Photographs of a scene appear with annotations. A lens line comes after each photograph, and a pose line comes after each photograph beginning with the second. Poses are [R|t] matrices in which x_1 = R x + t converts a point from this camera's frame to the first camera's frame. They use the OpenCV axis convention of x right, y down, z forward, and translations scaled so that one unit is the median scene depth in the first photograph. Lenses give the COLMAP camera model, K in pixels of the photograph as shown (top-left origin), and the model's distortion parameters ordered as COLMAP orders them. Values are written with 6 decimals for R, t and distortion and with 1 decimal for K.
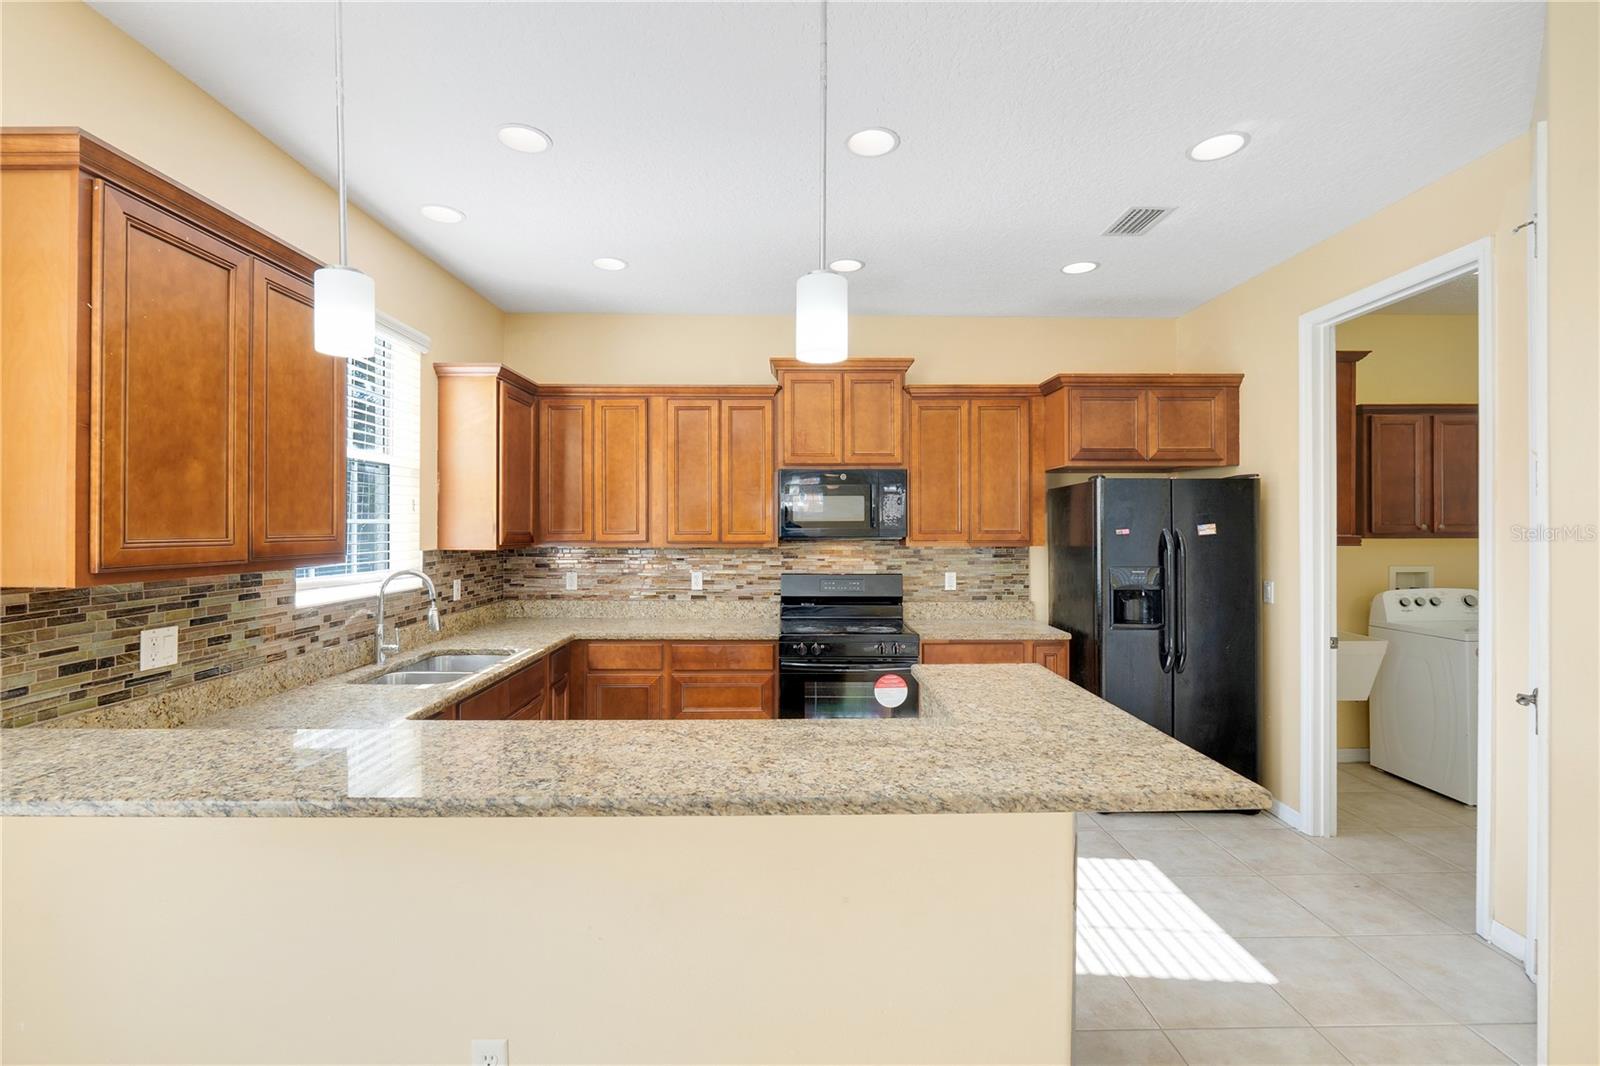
lens RADIAL K [[701.3, 0, 795.2], [0, 701.3, 527.1], [0, 0, 1]] dist [-0.012936, 0.001734]
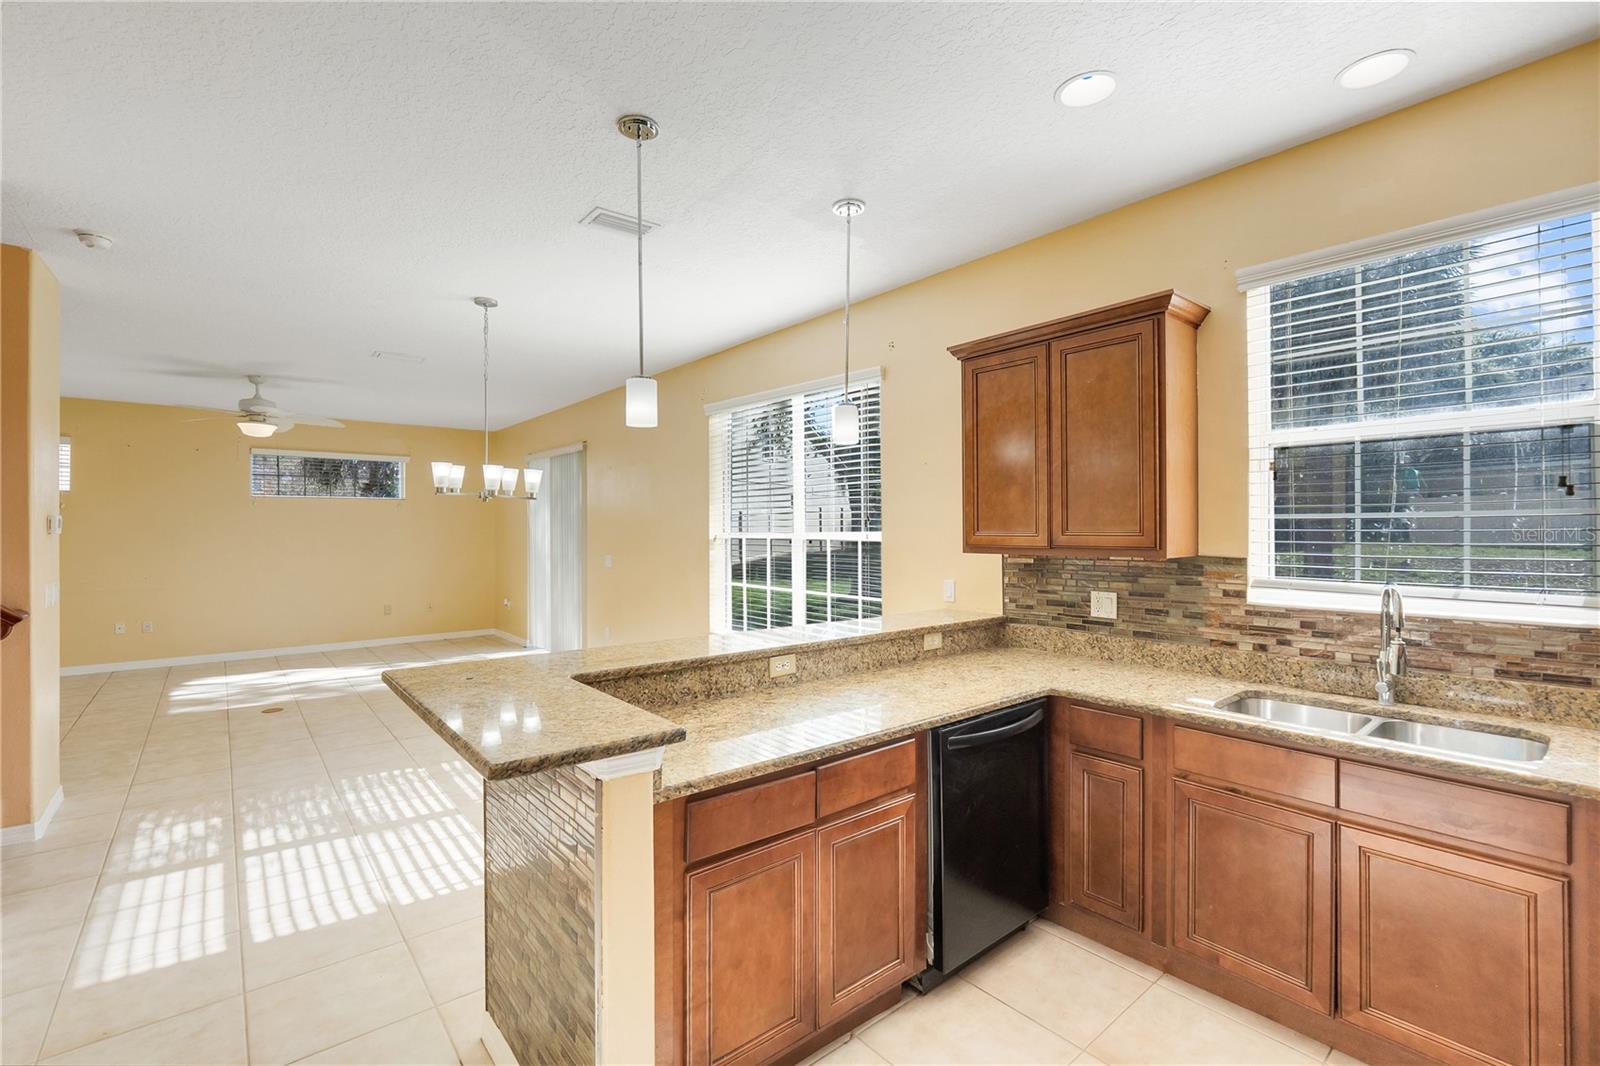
lens RADIAL K [[701.3, 0, 784.0], [0, 701.3, 532.1], [0, 0, 1]] dist [-0.012936, 0.001734]
pose [[-0.787012, 0.009267, -0.616868, 0.305229], [0.005810, 0.999954, 0.007610, 0.000196], [0.616910, 0.002405, -0.787030, 0.948482]]
